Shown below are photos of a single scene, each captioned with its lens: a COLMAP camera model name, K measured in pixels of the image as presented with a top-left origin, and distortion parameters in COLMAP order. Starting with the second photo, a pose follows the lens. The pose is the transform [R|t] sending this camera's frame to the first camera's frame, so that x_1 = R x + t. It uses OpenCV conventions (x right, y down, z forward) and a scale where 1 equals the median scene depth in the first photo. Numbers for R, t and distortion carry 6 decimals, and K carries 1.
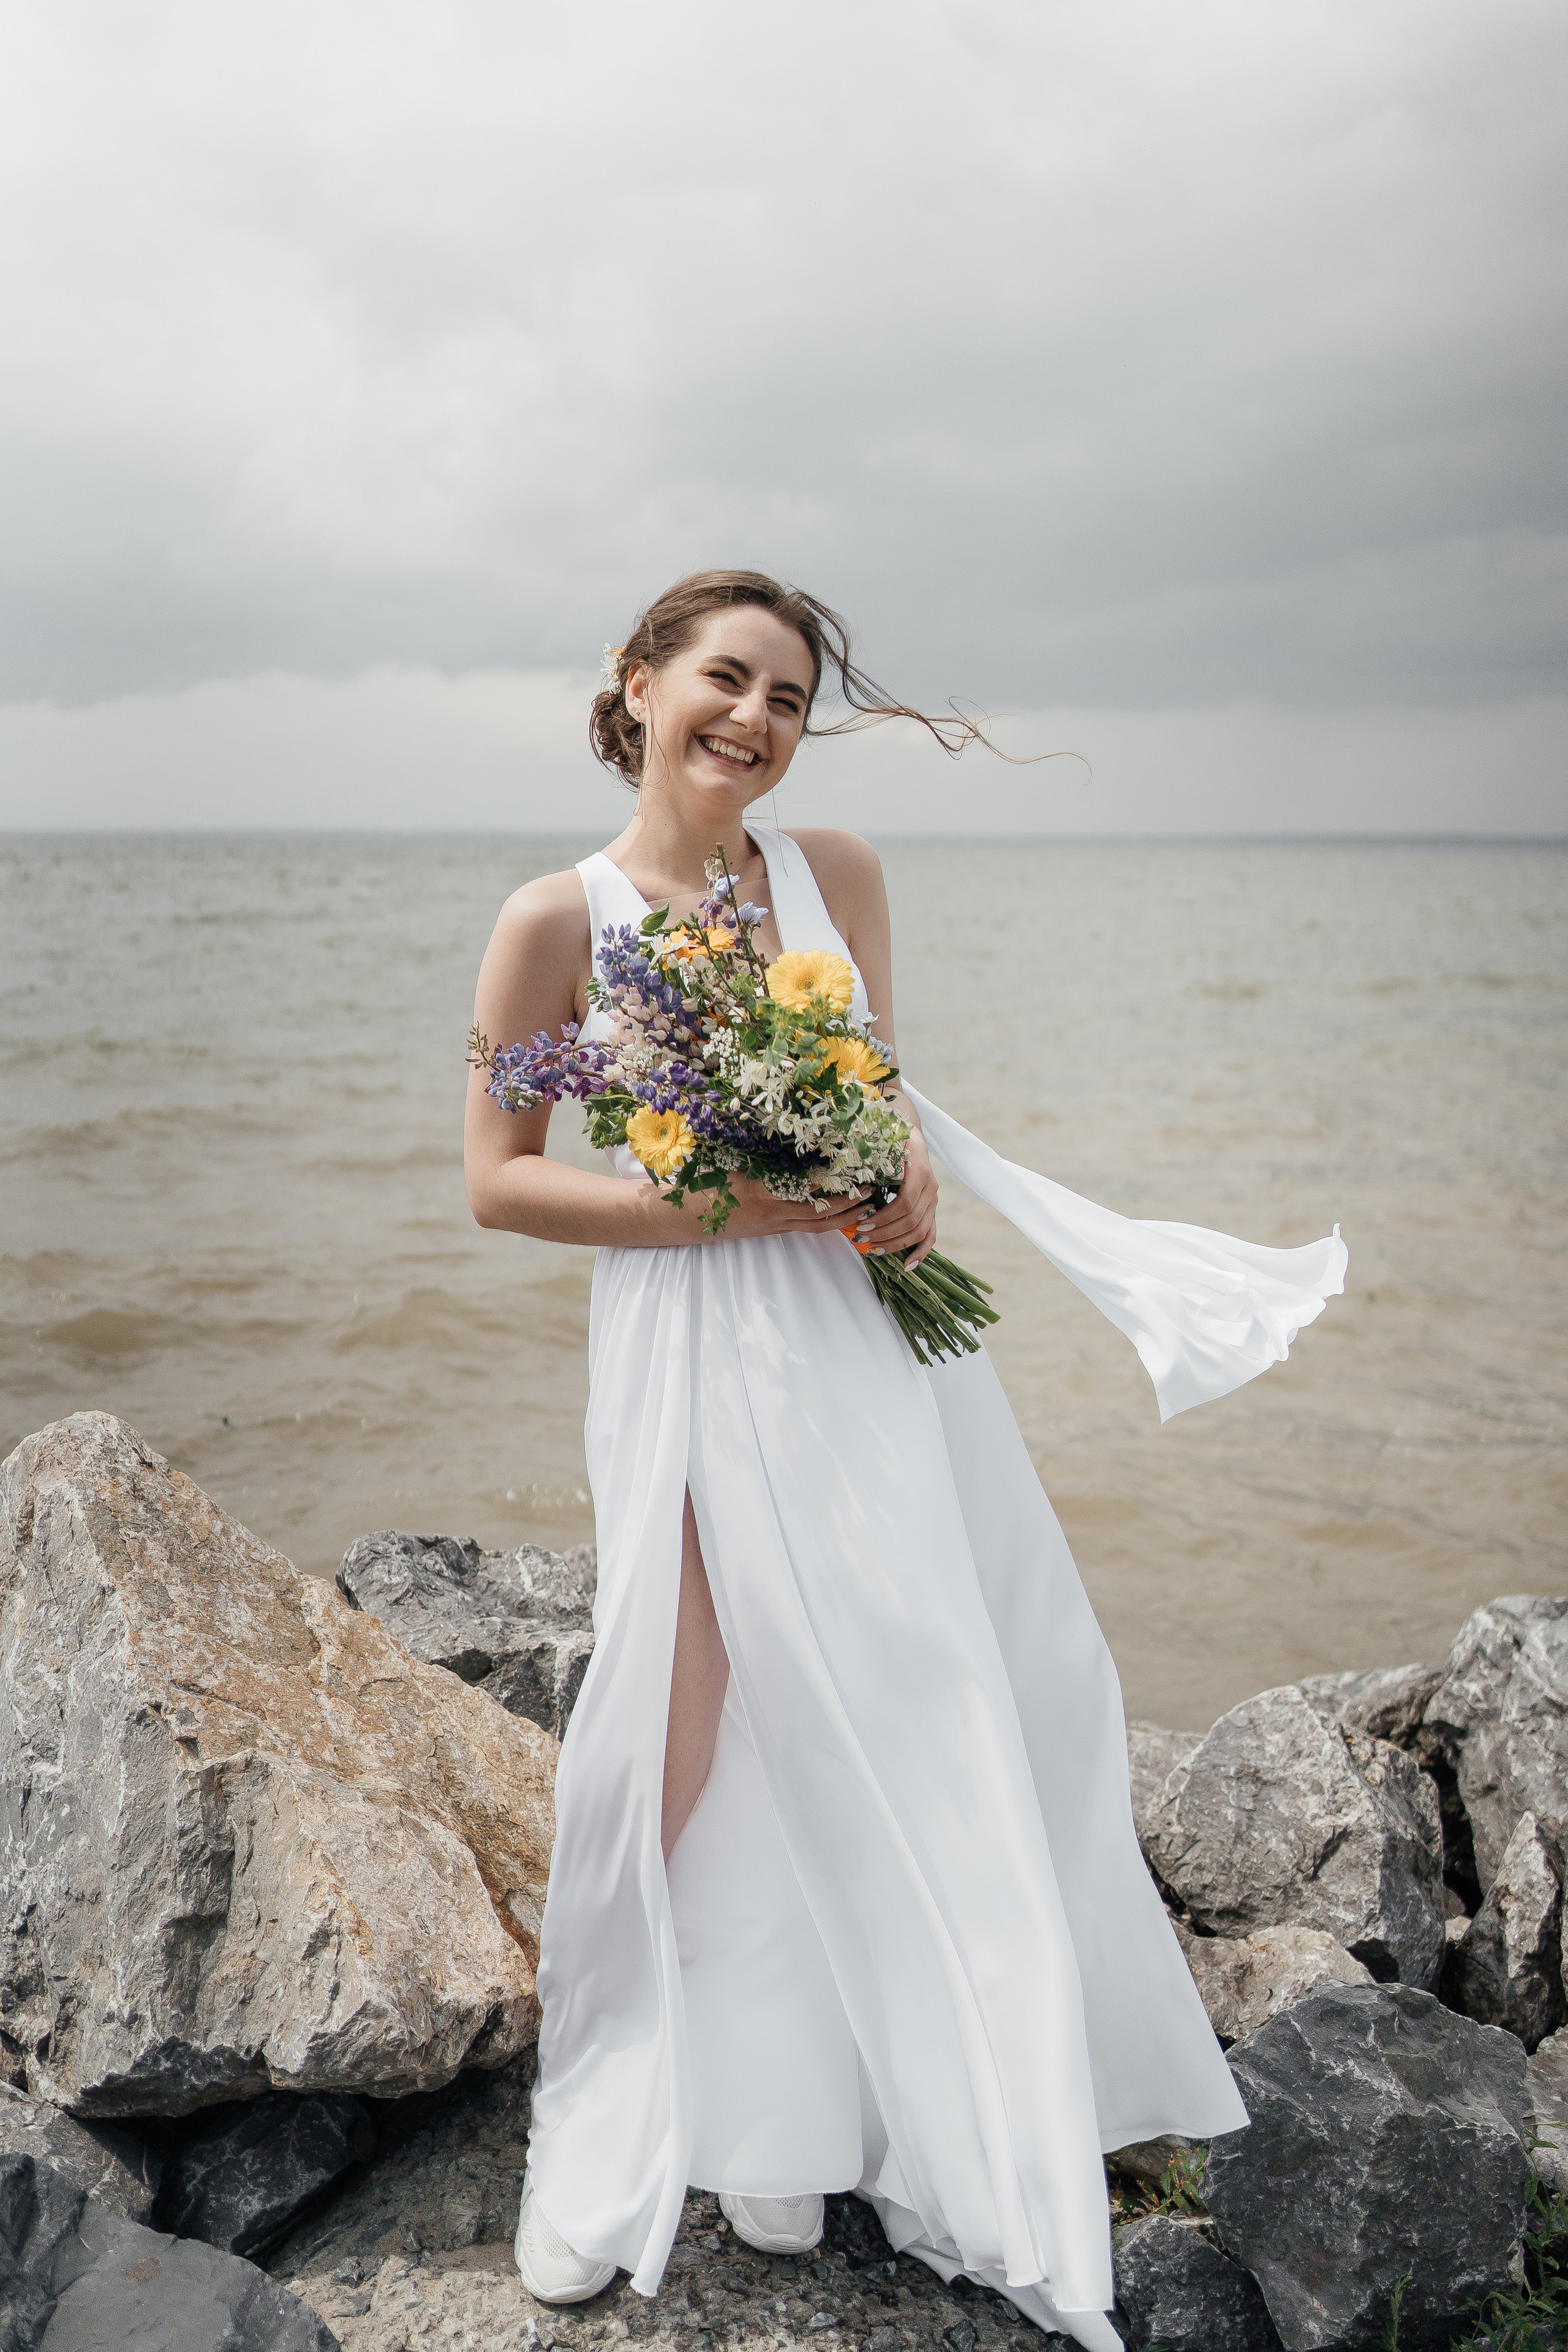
lens RADIAL K [[2415.0, 0, 744.7], [0, 2415.0, 1149.2], [0, 0, 1]] dist [-0.007892, 0.101114]
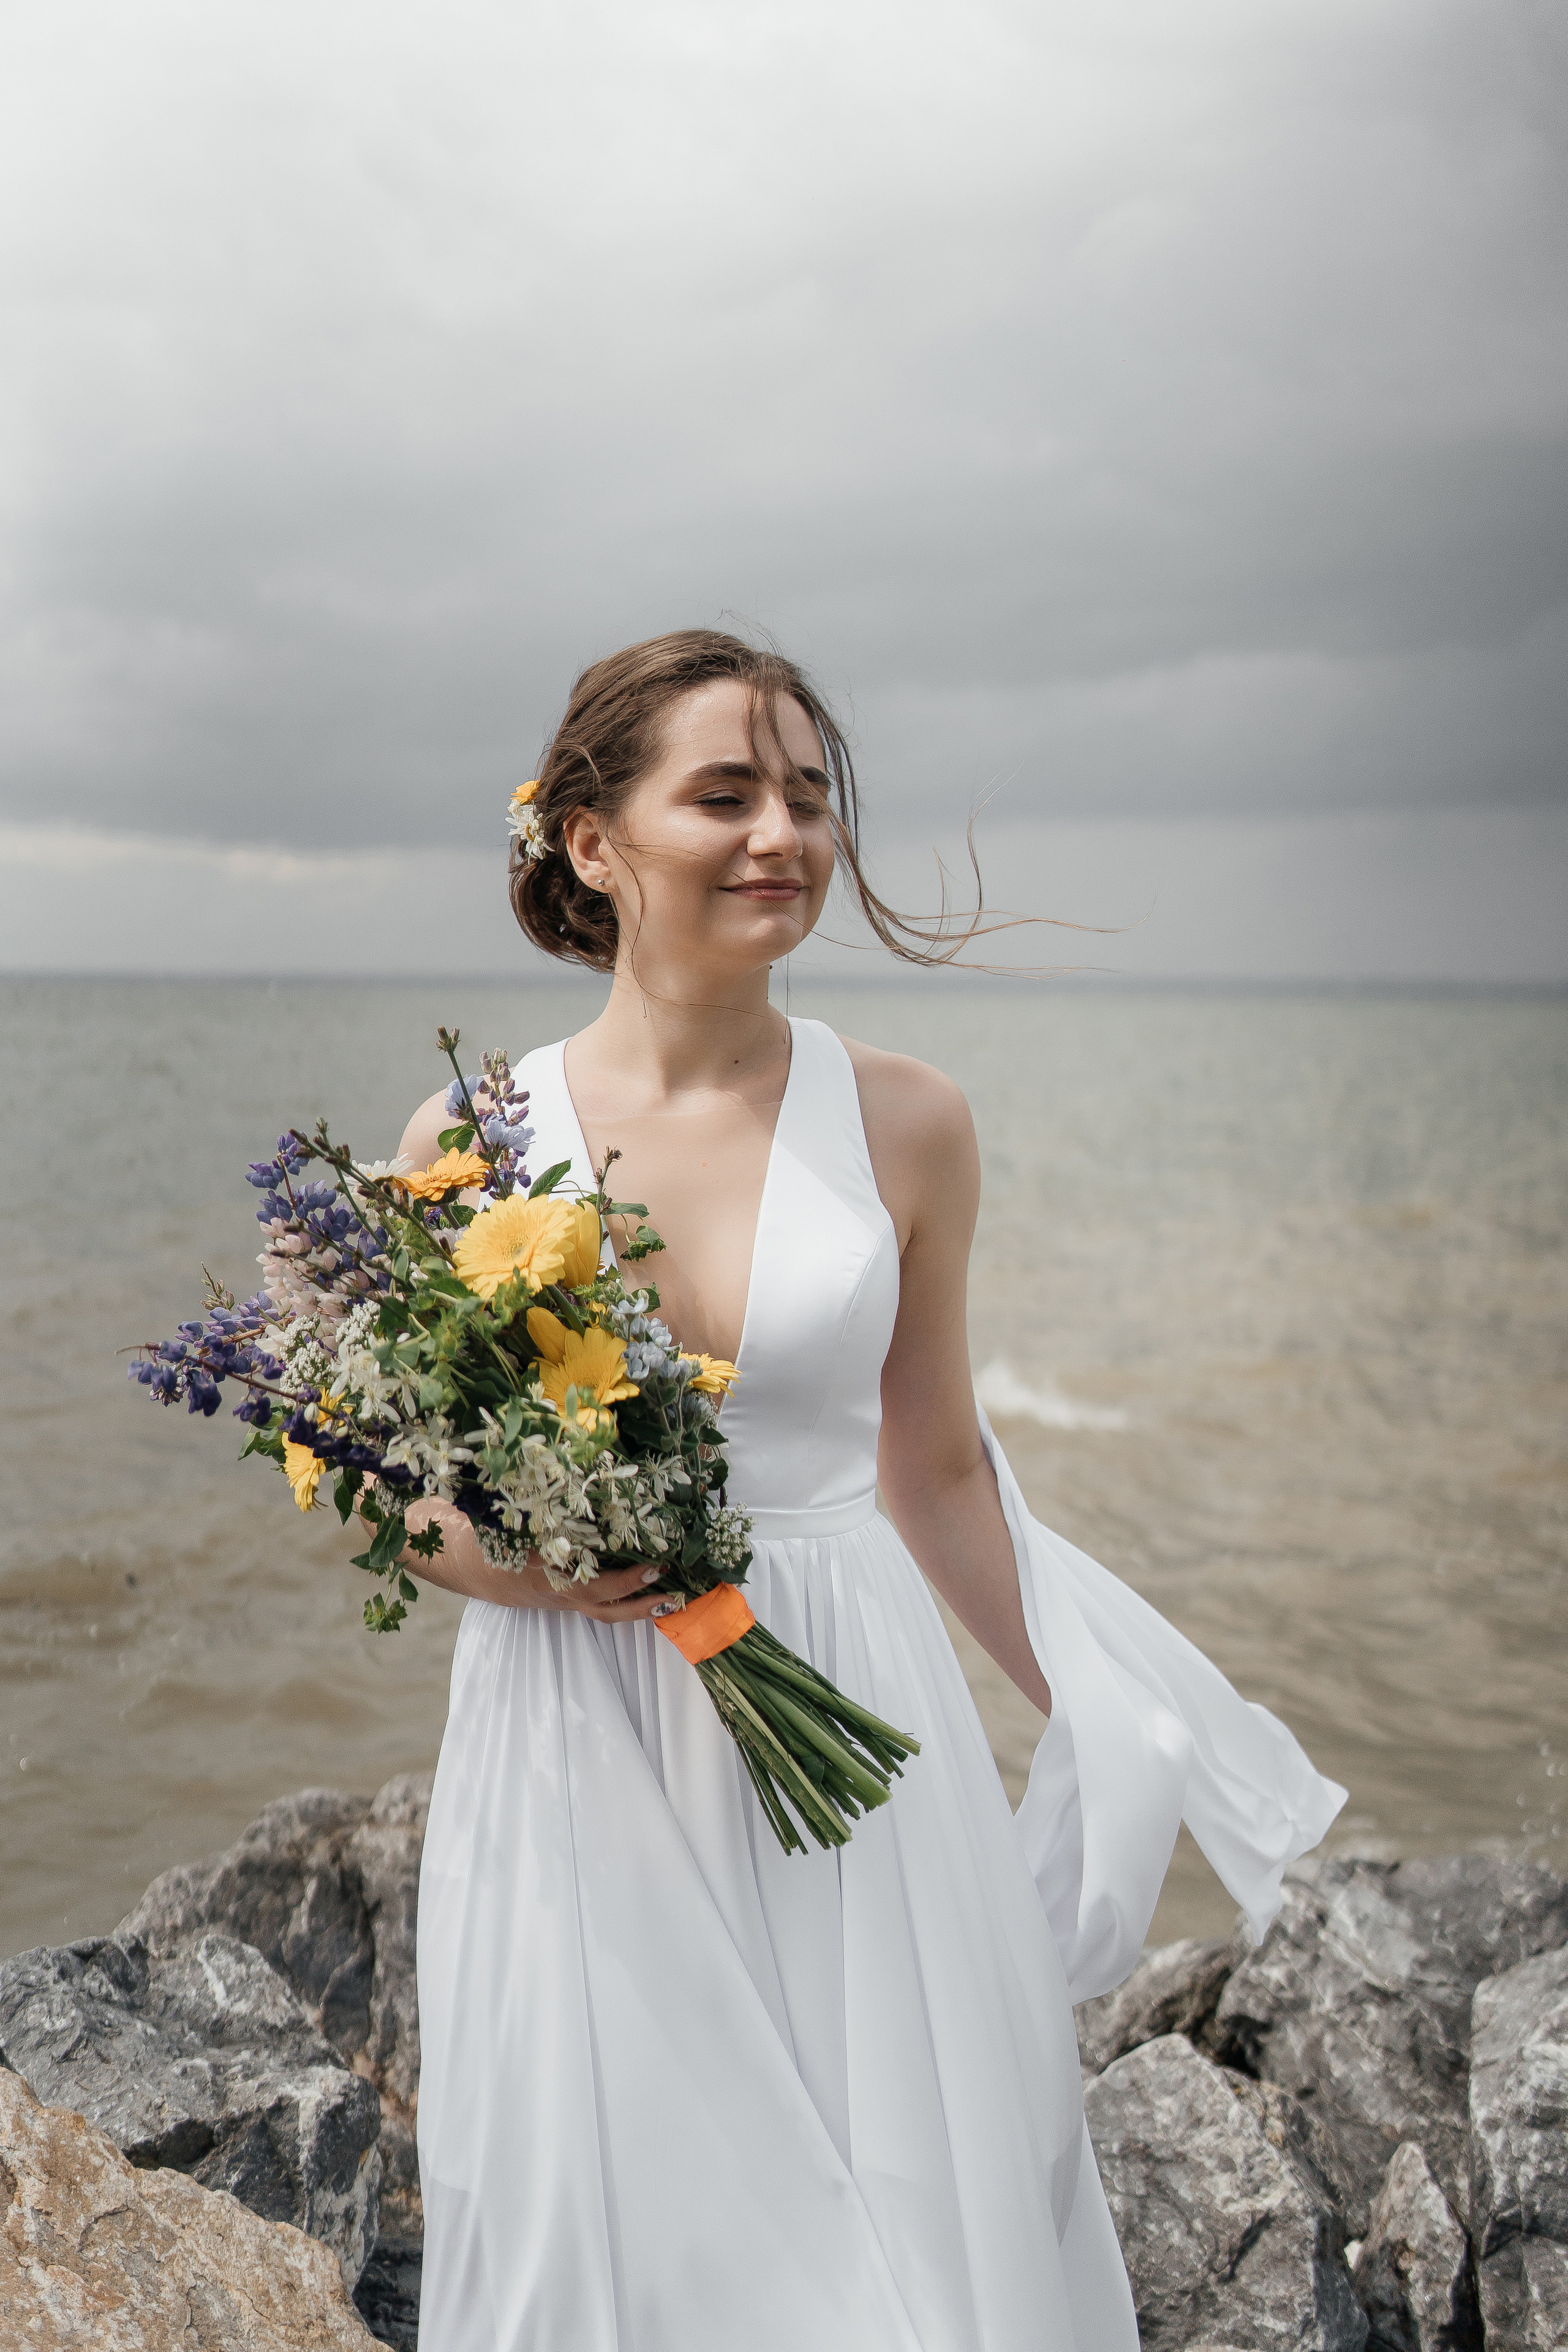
lens RADIAL K [[2415.0, 0, 744.7], [0, 2415.0, 1149.2], [0, 0, 1]] dist [-0.007892, 0.101114]
pose [[0.968103, -0.018594, 0.249861, -0.139608], [0.034080, 0.997746, -0.057798, -0.045924], [-0.248224, 0.064469, 0.966555, 0.239757]]
